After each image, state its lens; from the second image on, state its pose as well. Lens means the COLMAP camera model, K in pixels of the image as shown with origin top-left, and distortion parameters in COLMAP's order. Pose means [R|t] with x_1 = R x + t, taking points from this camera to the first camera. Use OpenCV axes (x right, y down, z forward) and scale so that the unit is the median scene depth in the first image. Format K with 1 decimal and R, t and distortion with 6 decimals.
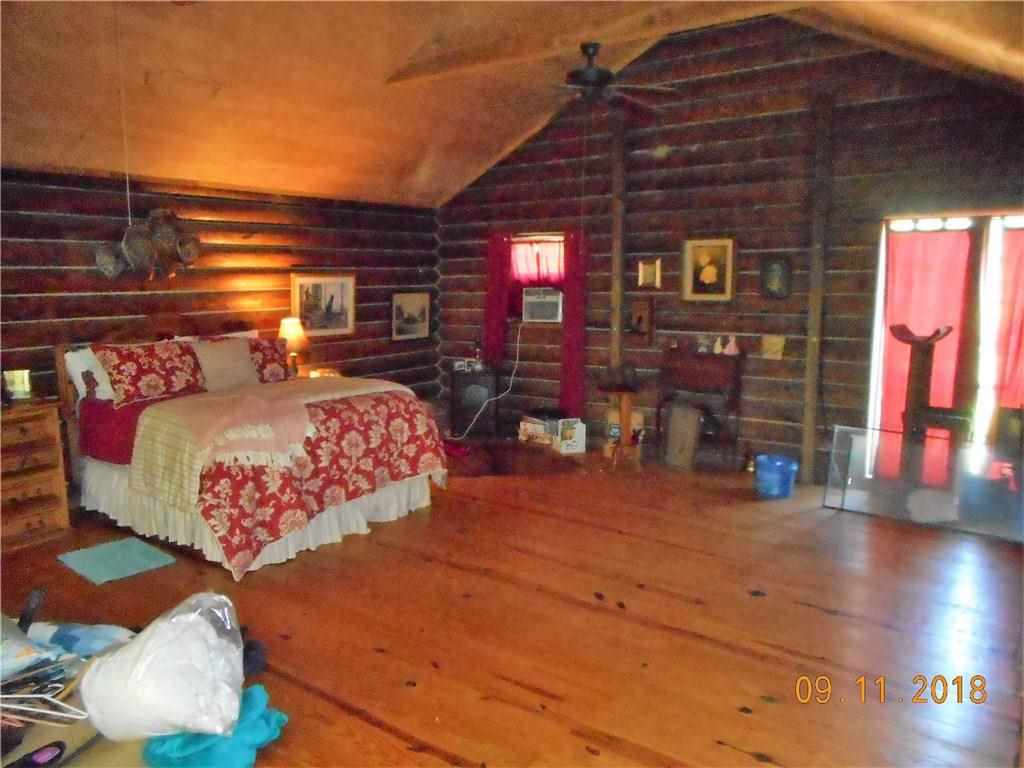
lens RADIAL K [[763.4, 0, 515.1], [0, 763.4, 386.0], [0, 0, 1]] dist [0.009458, -0.000032]
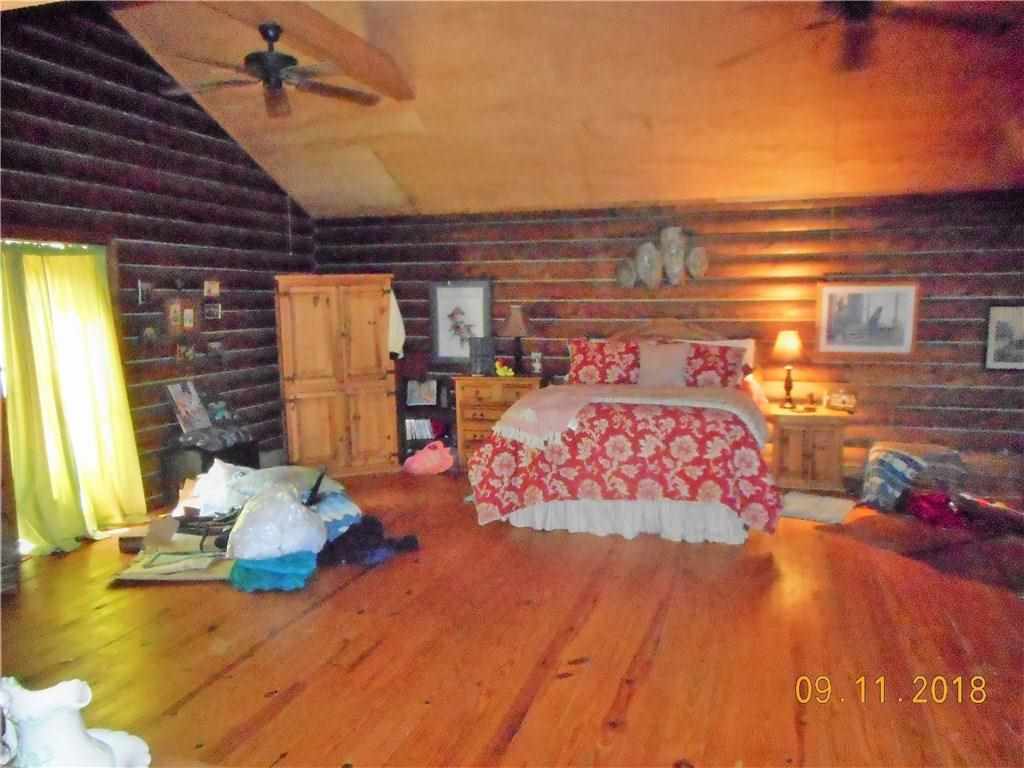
lens RADIAL K [[763.4, 0, 515.4], [0, 763.4, 383.9], [0, 0, 1]] dist [0.009458, -0.000032]
pose [[0.325988, 0.116704, -0.938143, 0.633869], [-0.130215, 0.988436, 0.077713, -0.064588], [0.936363, 0.096826, 0.337415, 0.460656]]
